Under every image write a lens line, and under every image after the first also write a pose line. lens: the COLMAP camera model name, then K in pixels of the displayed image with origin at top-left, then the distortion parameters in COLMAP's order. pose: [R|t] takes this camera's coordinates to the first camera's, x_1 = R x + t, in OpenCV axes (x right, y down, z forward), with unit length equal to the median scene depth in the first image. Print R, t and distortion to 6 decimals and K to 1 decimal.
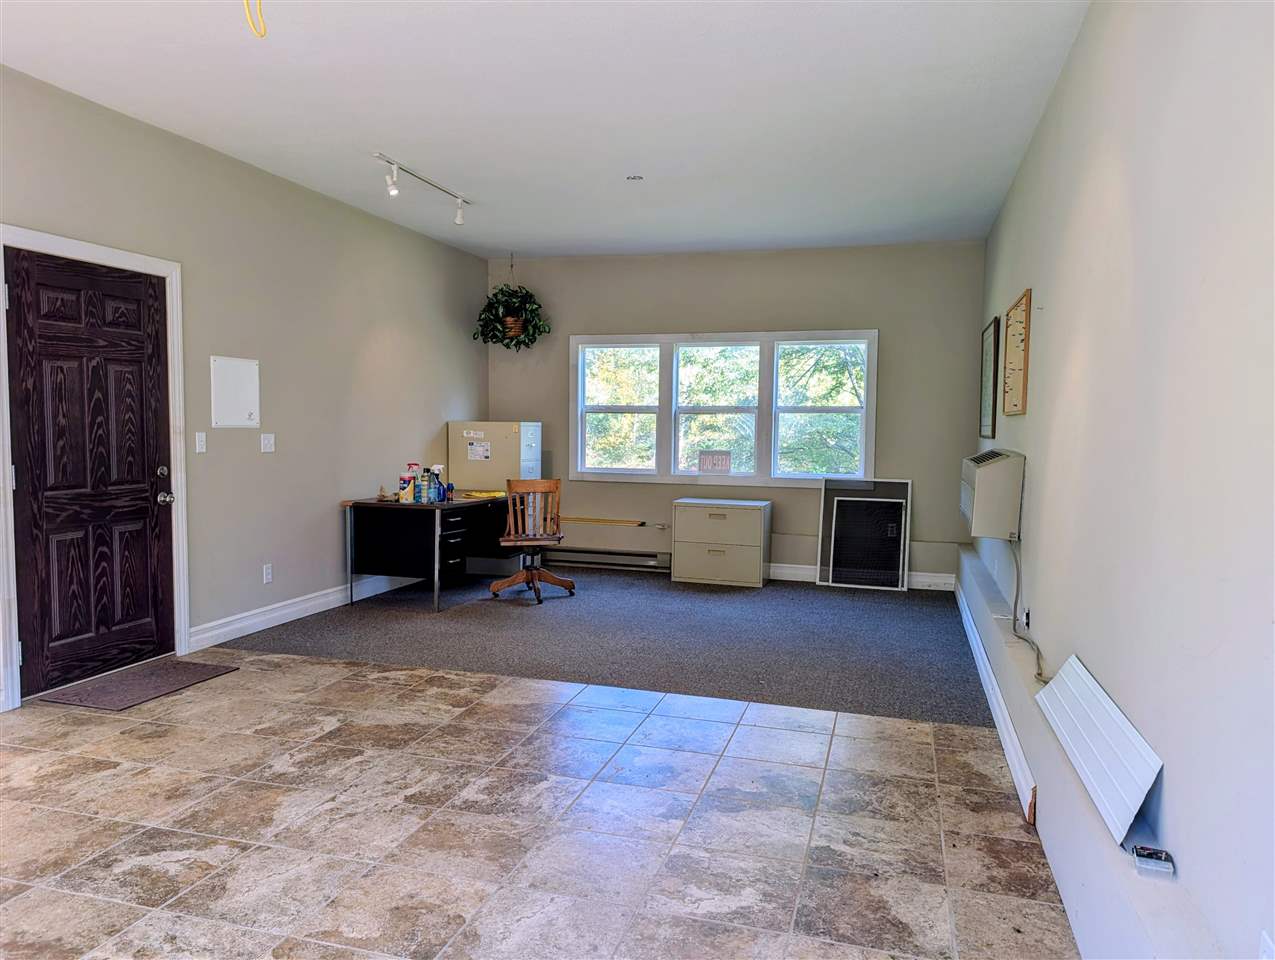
lens RADIAL K [[919.3, 0, 624.3], [0, 919.3, 477.3], [0, 0, 1]] dist [0.005487, 0.000330]
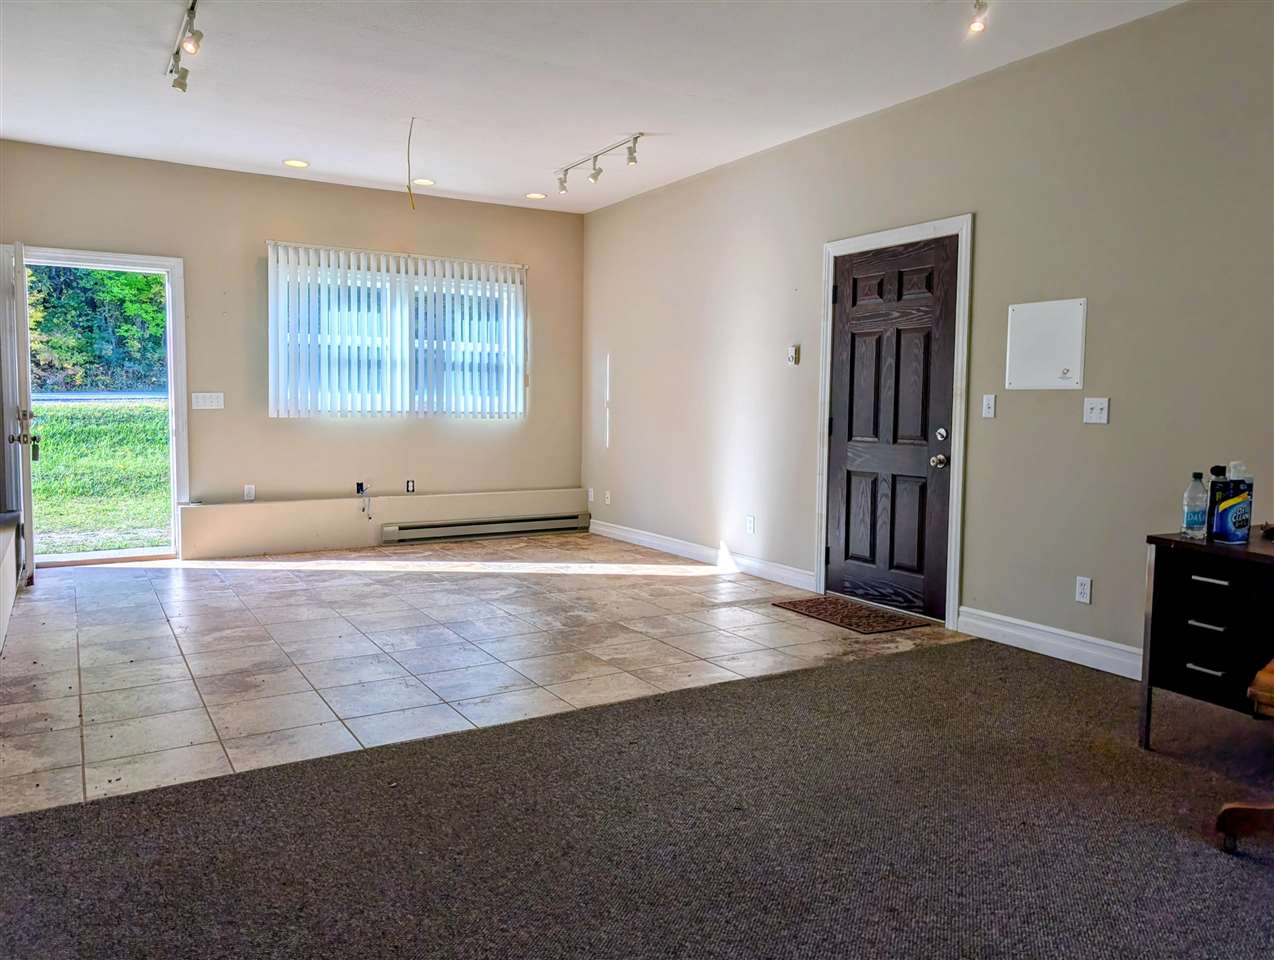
lens RADIAL K [[918.5, 0, 623.8], [0, 918.5, 477.3], [0, 0, 1]] dist [0.005487, 0.000330]
pose [[-0.673162, 0.039551, -0.738437, 0.458963], [-0.066442, 0.991295, 0.113663, -0.049905], [0.736504, 0.125577, -0.664674, 1.412605]]
